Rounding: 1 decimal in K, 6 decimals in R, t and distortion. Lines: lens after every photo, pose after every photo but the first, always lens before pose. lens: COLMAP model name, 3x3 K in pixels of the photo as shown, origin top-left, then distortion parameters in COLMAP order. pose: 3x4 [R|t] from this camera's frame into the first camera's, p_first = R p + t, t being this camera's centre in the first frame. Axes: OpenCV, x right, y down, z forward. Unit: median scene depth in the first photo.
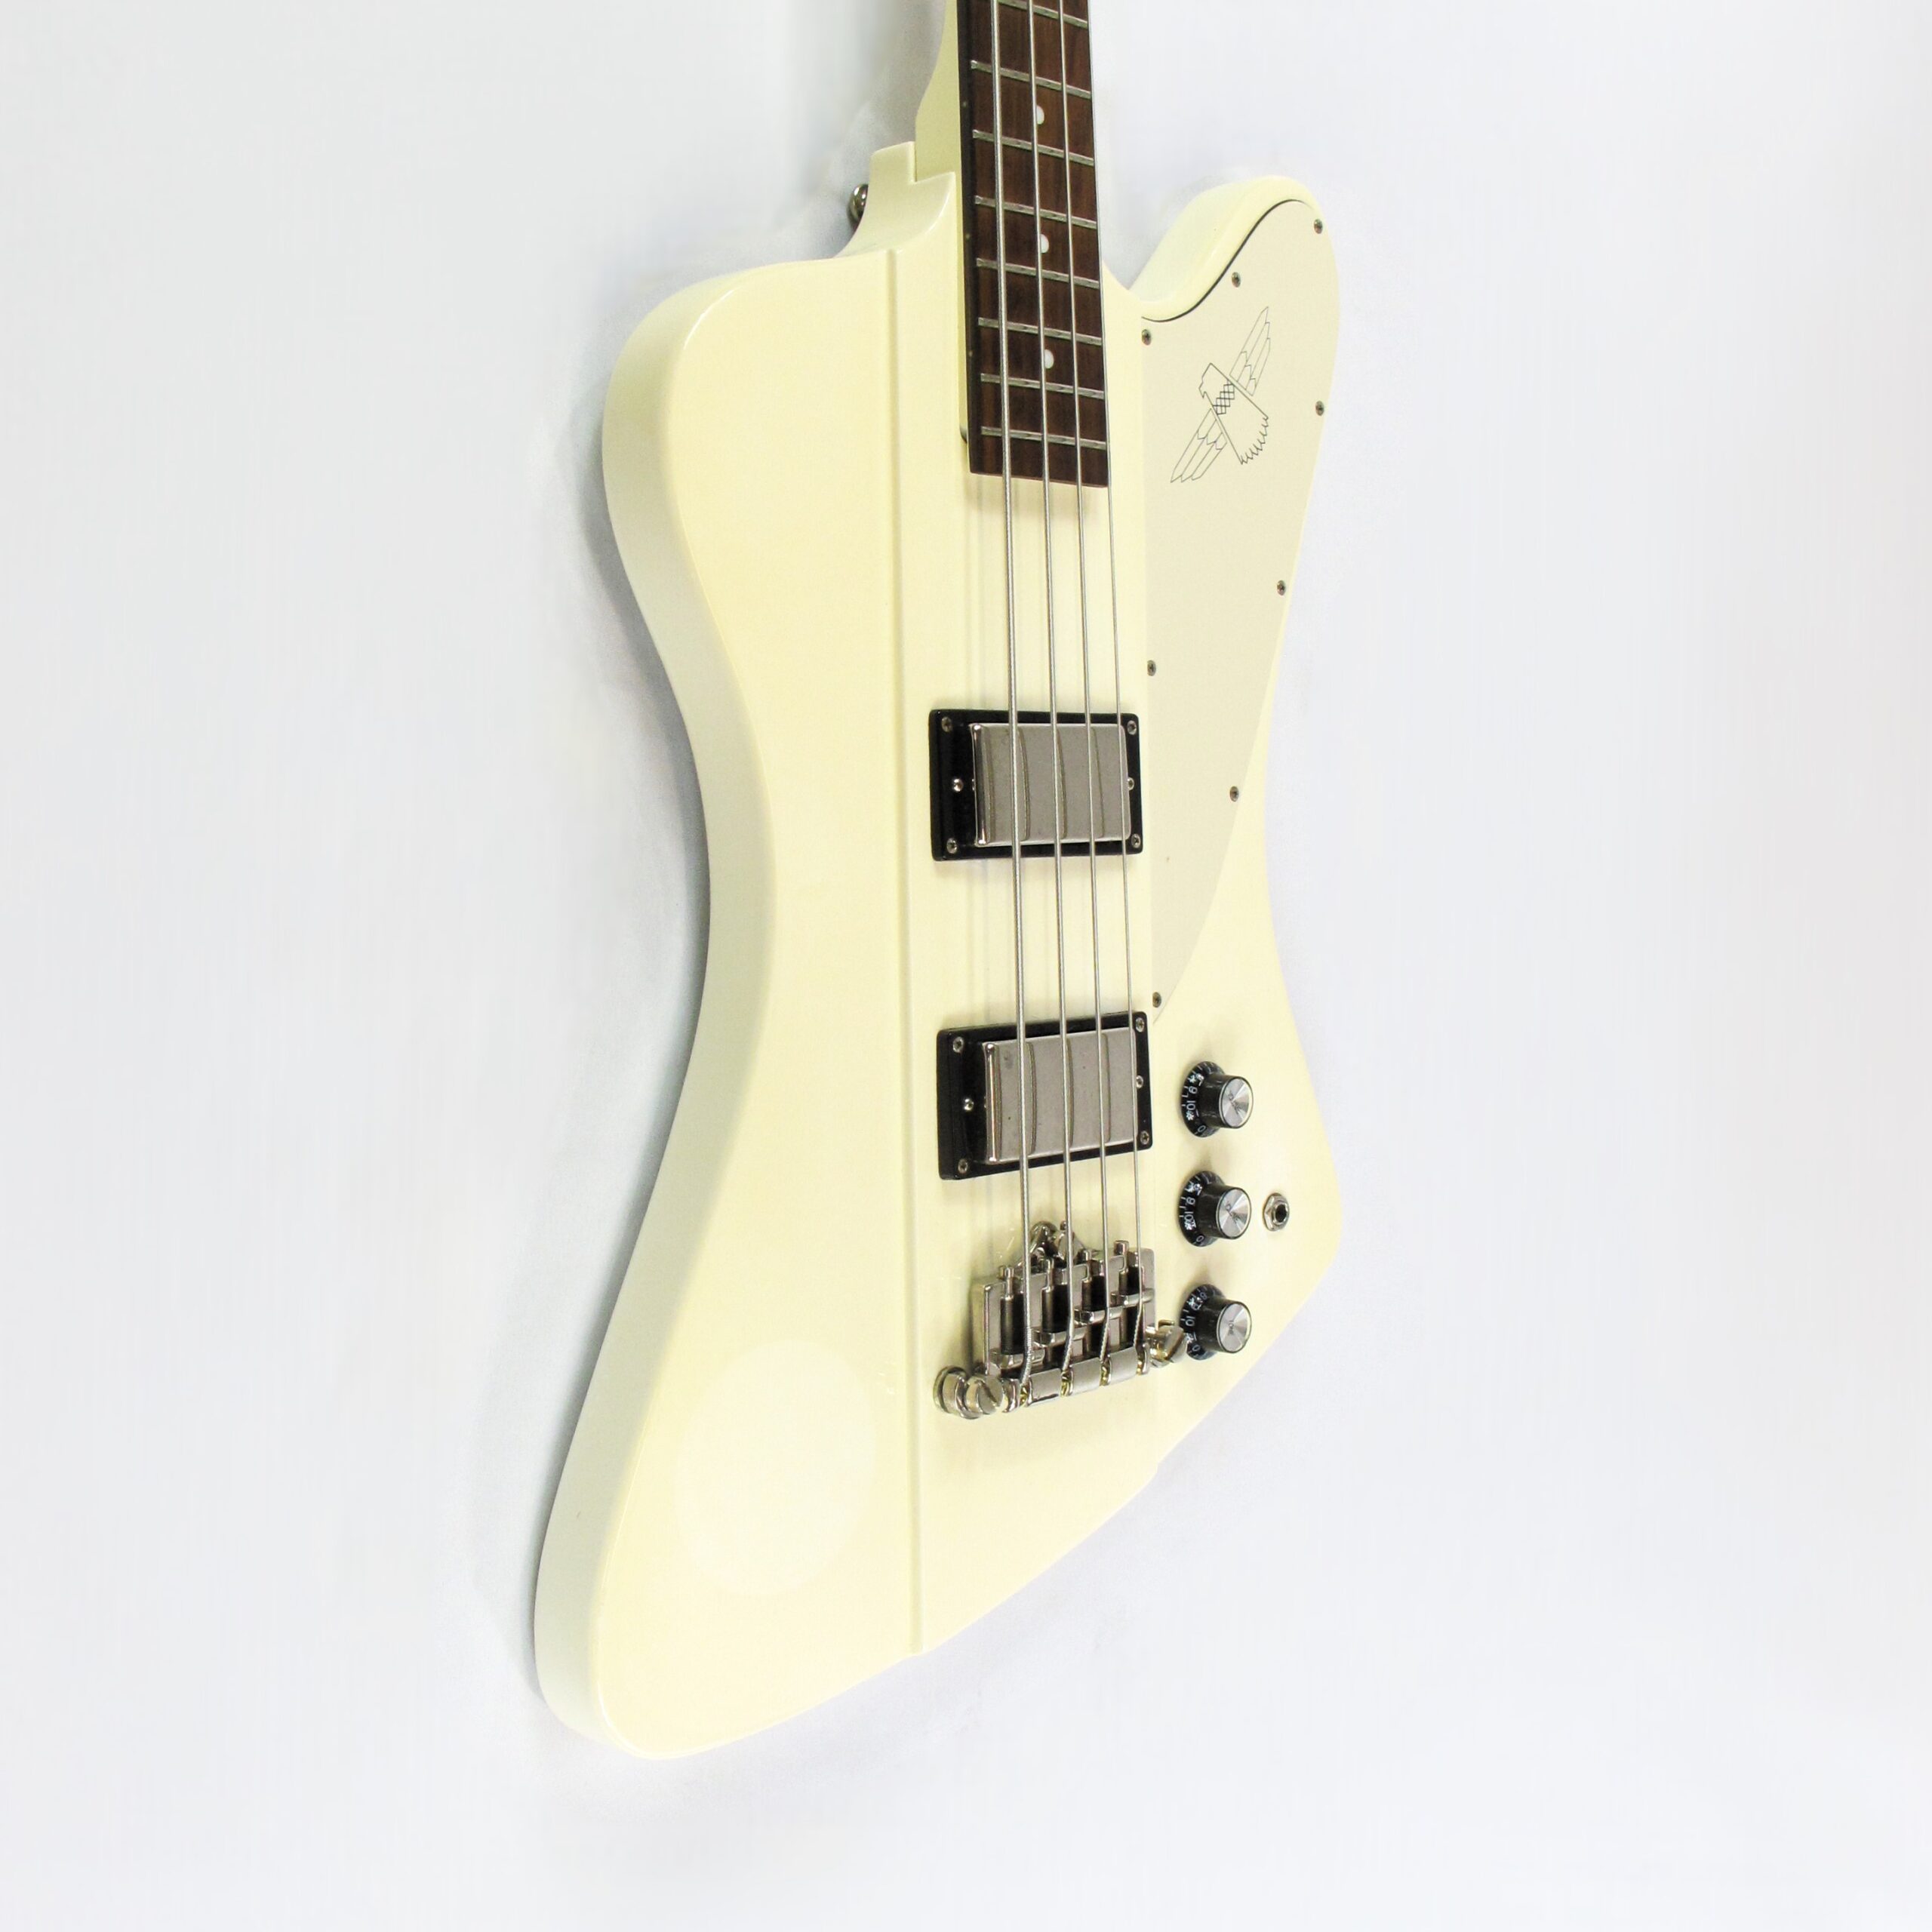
lens RADIAL K [[2649.4, 0, 966.0], [0, 2649.4, 966.0], [0, 0, 1]] dist [-0.125583, -0.049295]
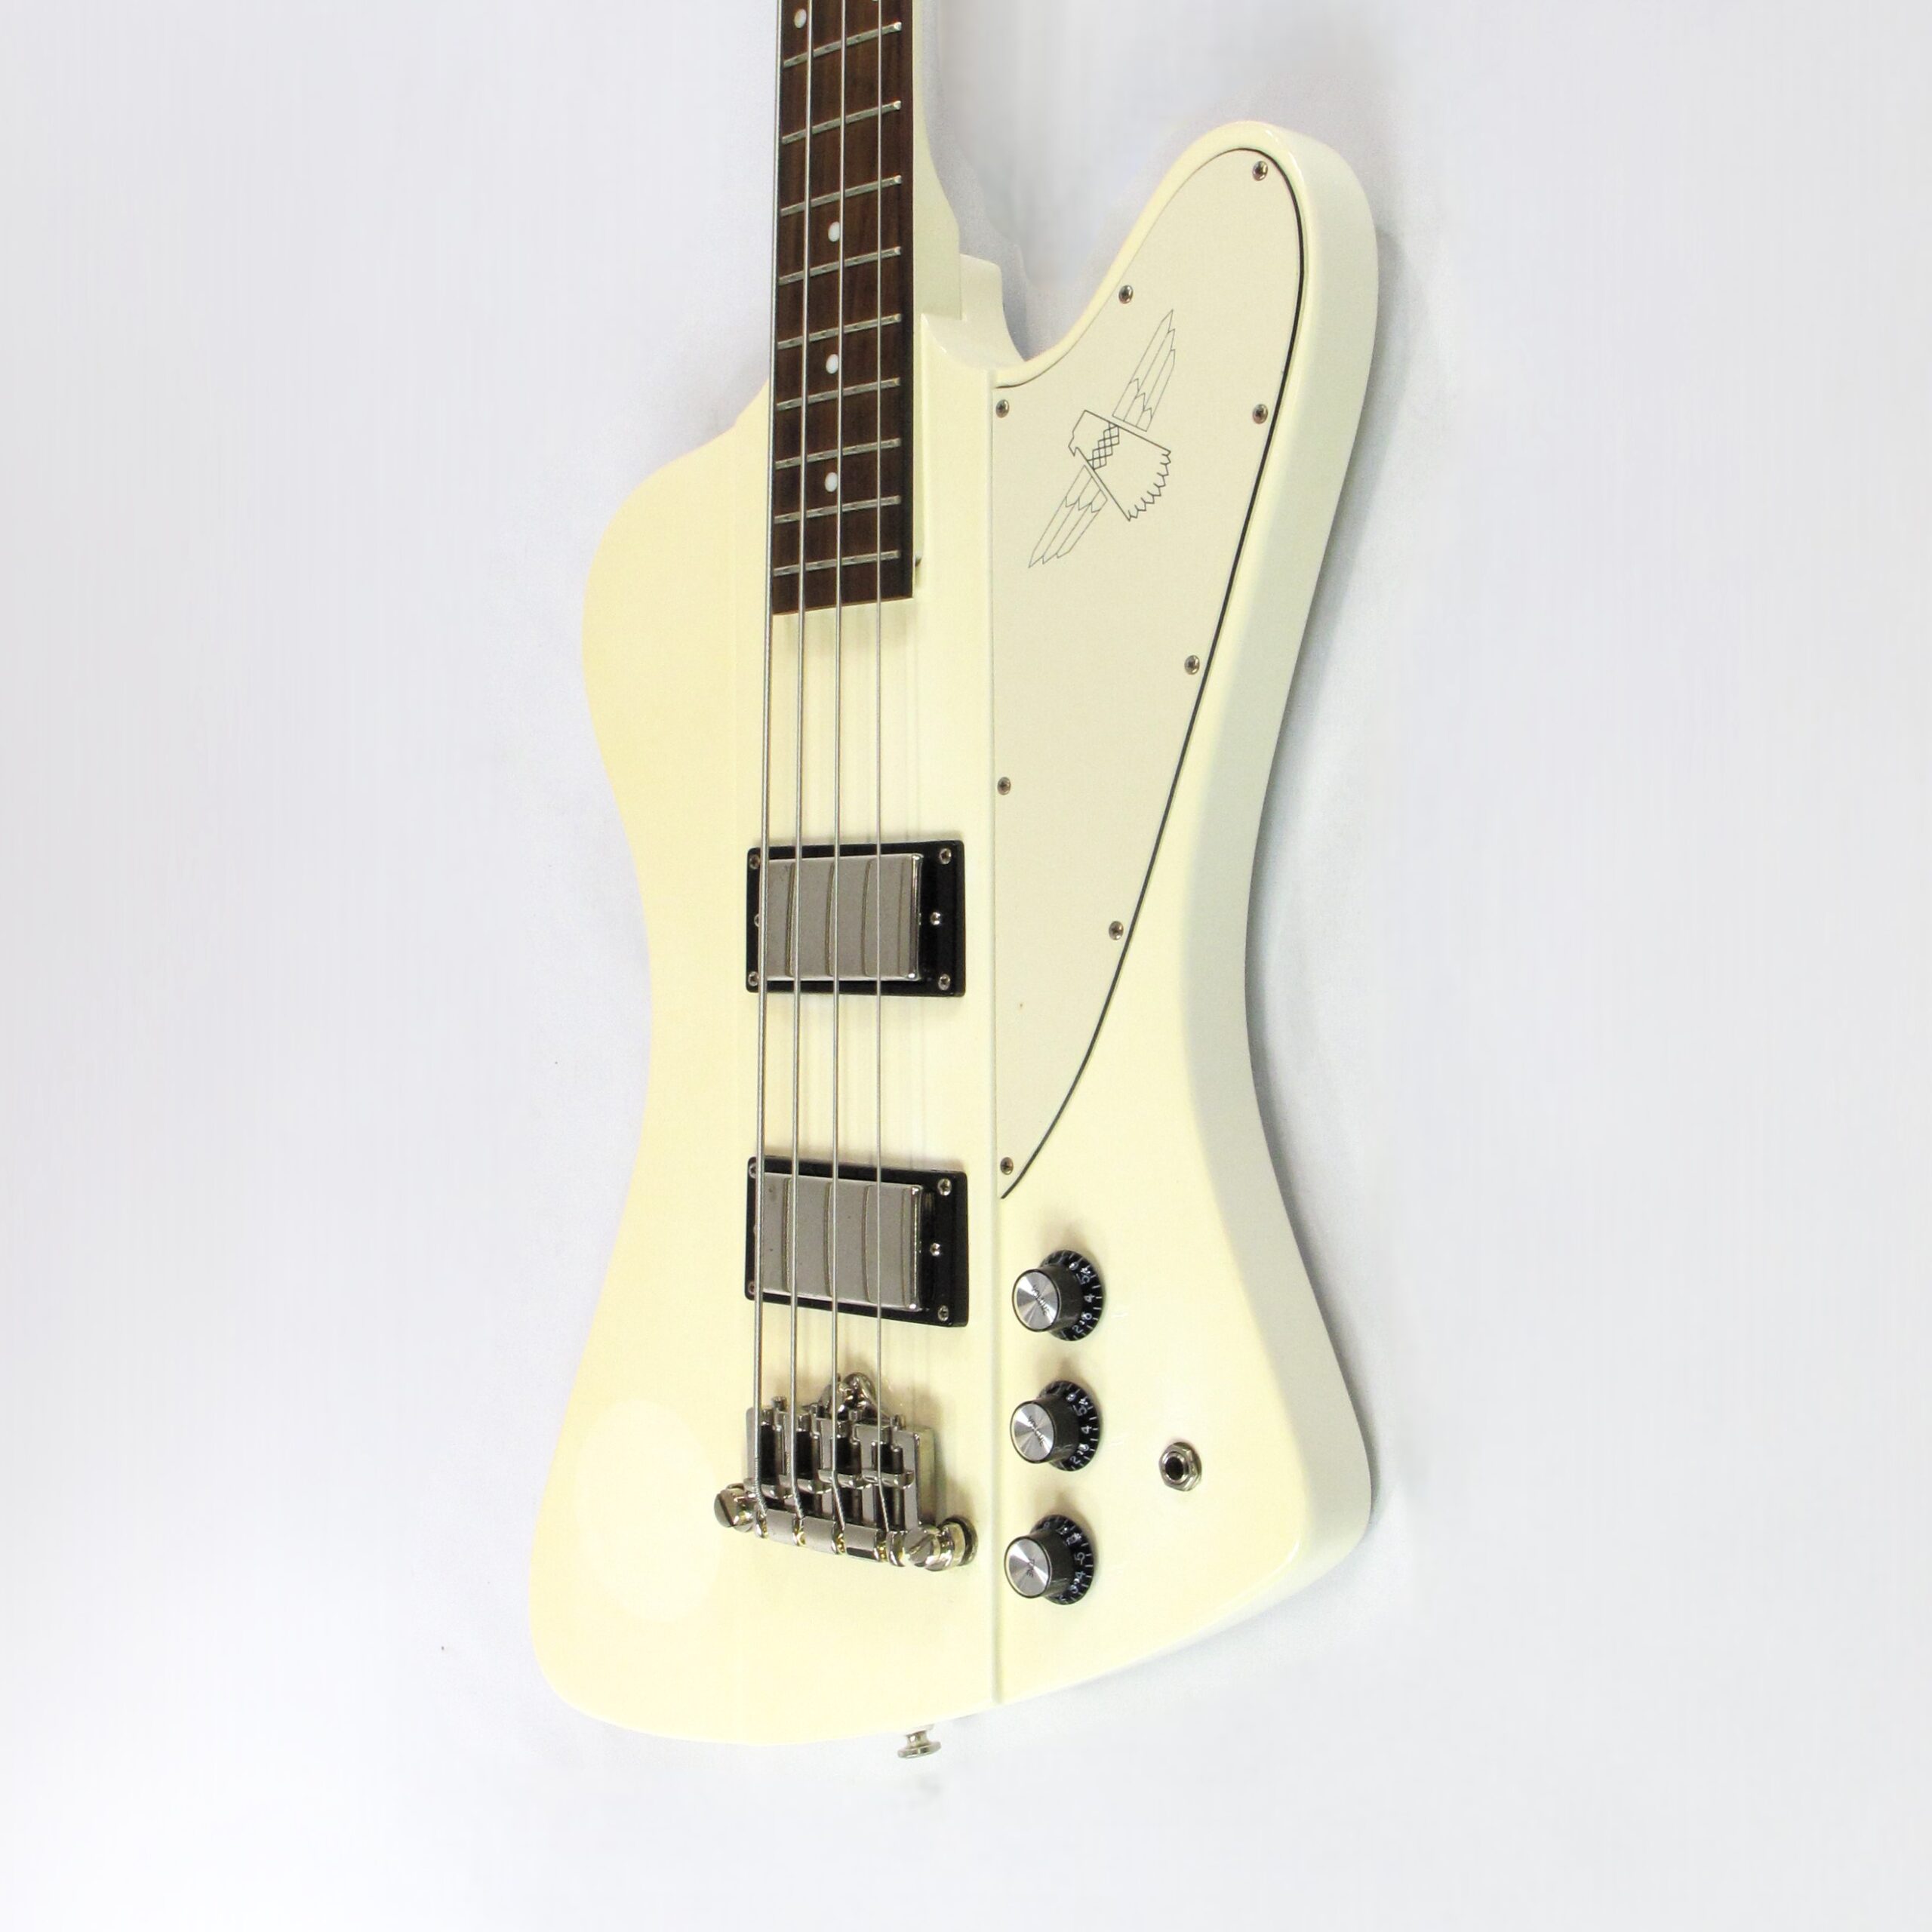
lens RADIAL K [[2649.4, 0, 966.0], [0, 2649.4, 966.0], [0, 0, 1]] dist [-0.125583, -0.049295]
pose [[0.022267, 0.033050, -0.999206, 0.980698], [-0.049835, 0.998248, 0.031908, -0.083047], [0.998509, 0.049084, 0.023875, 1.003028]]
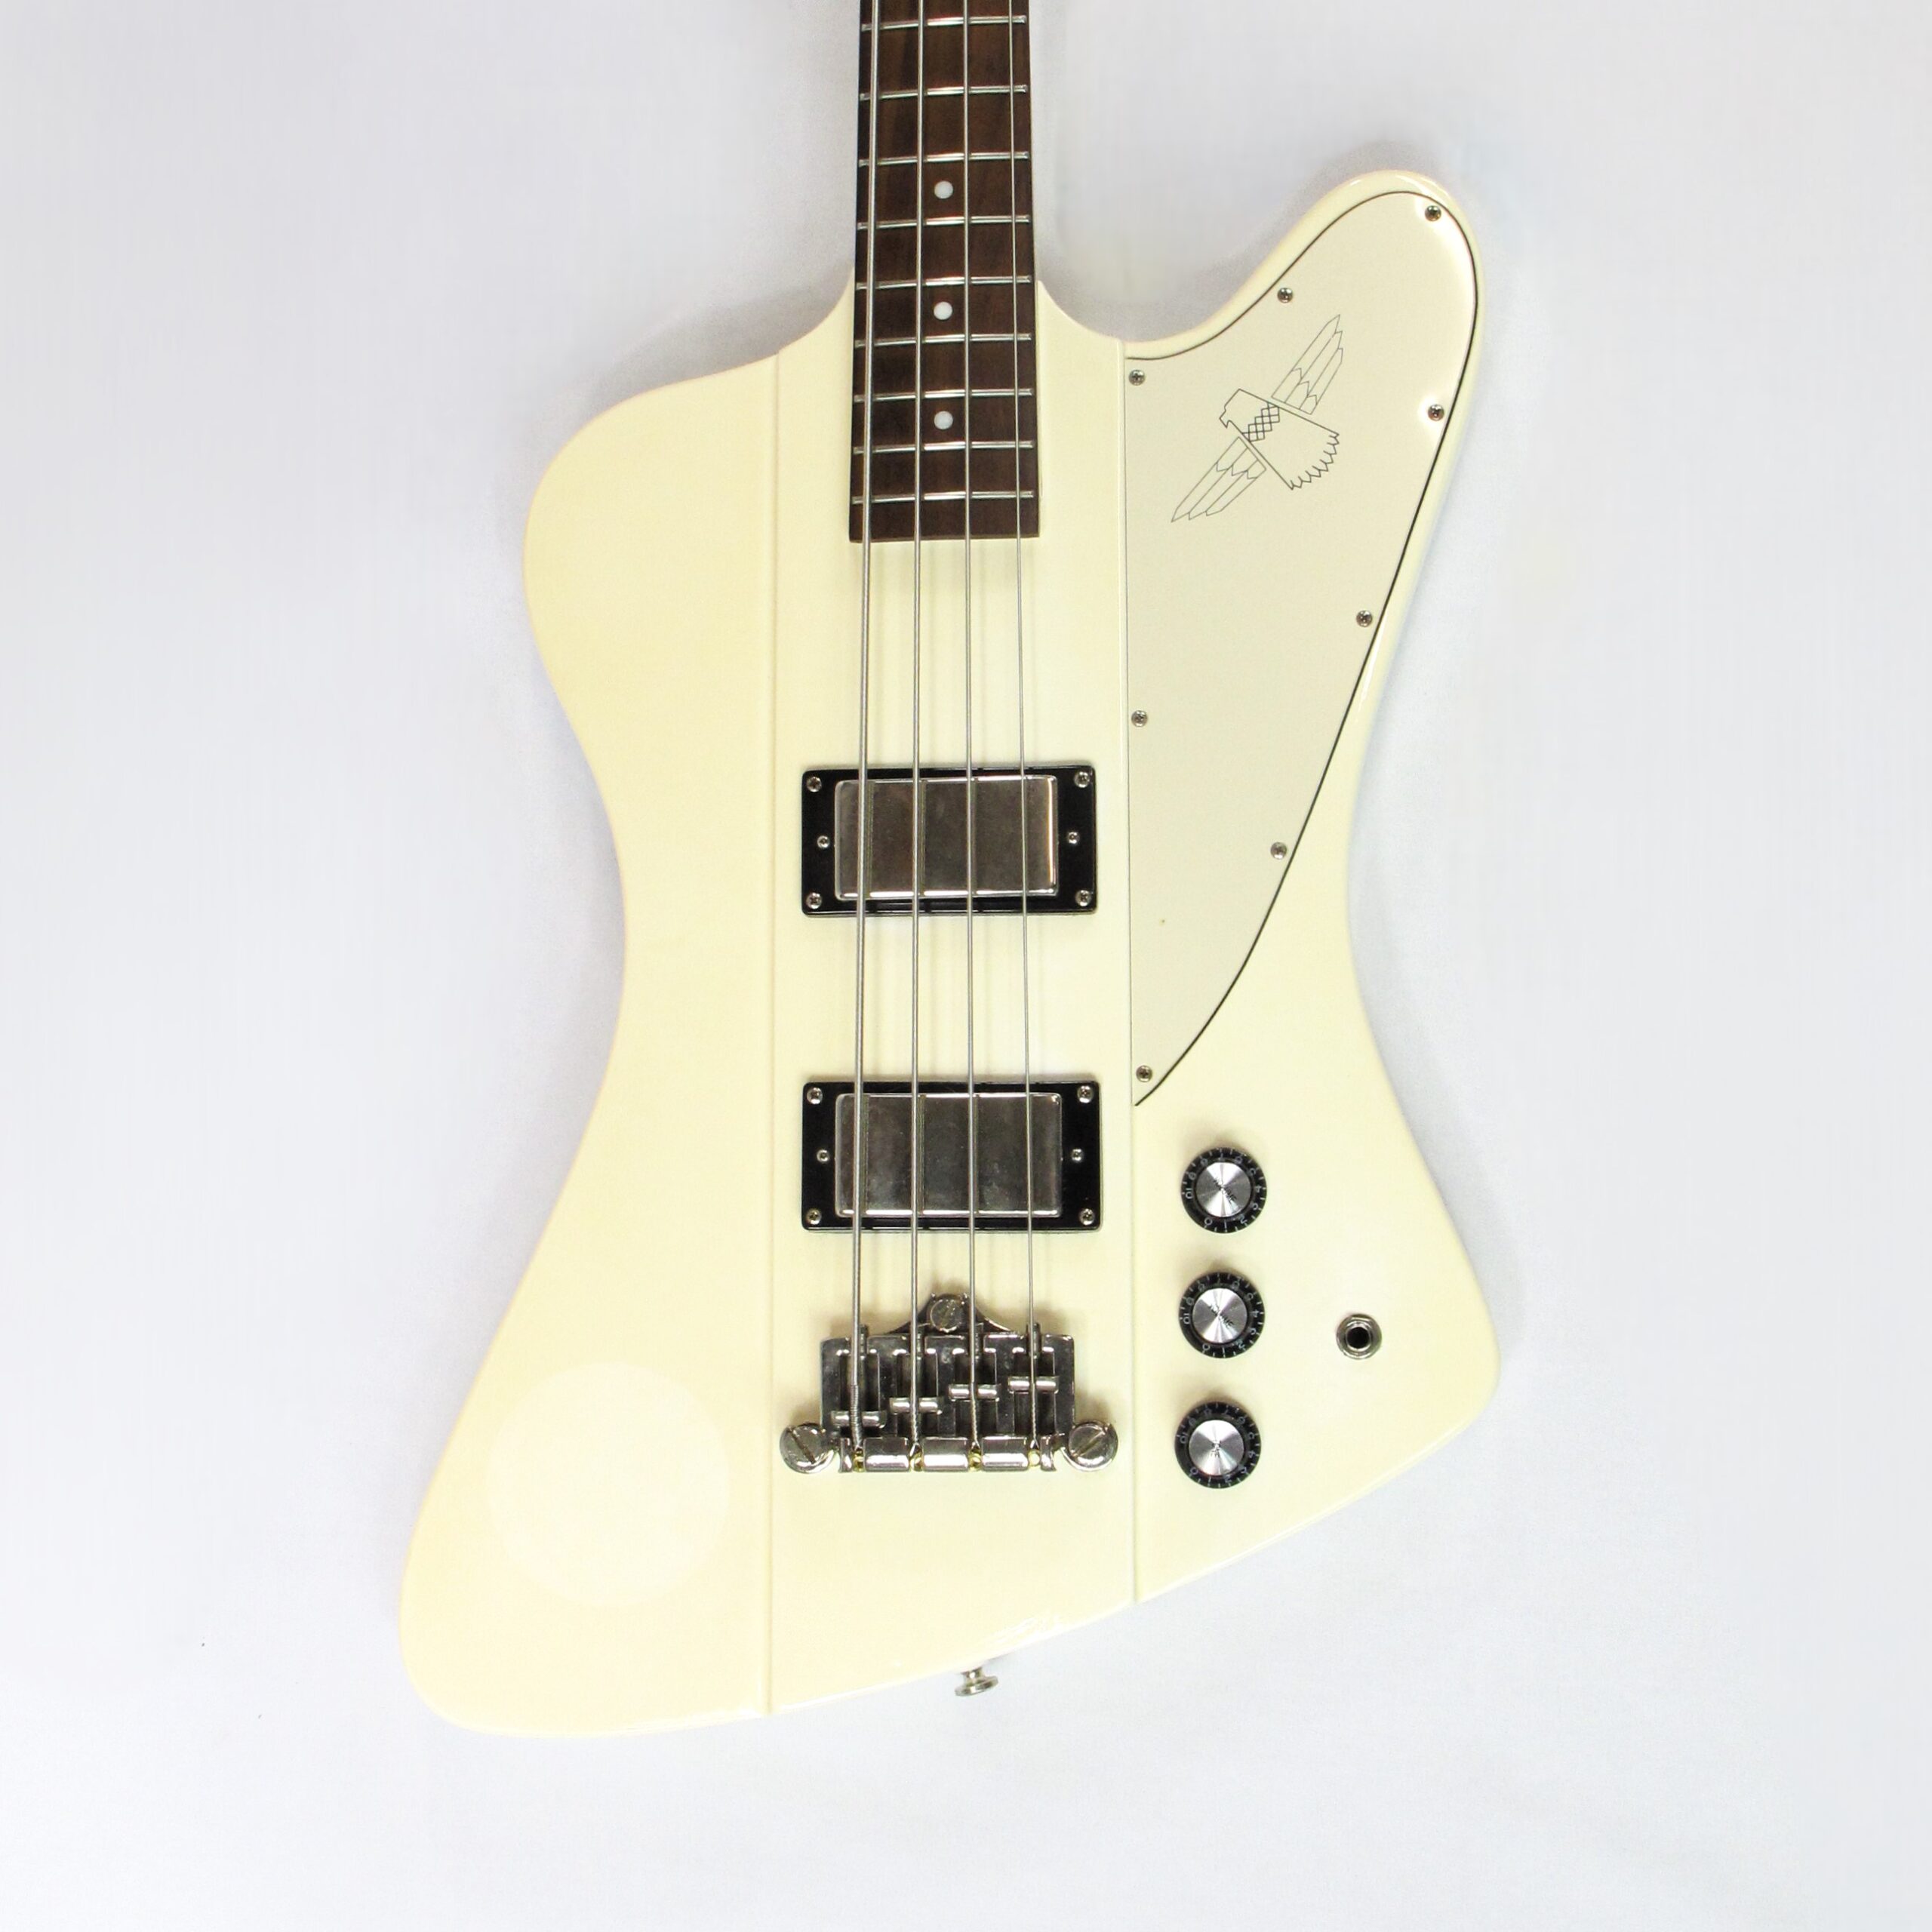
lens RADIAL K [[2649.4, 0, 966.0], [0, 2649.4, 966.0], [0, 0, 1]] dist [-0.125583, -0.049295]
pose [[0.619219, -0.061708, -0.782790, 0.787526], [-0.053808, 0.991229, -0.120704, 0.094207], [0.783373, 0.116862, 0.610467, 0.403033]]
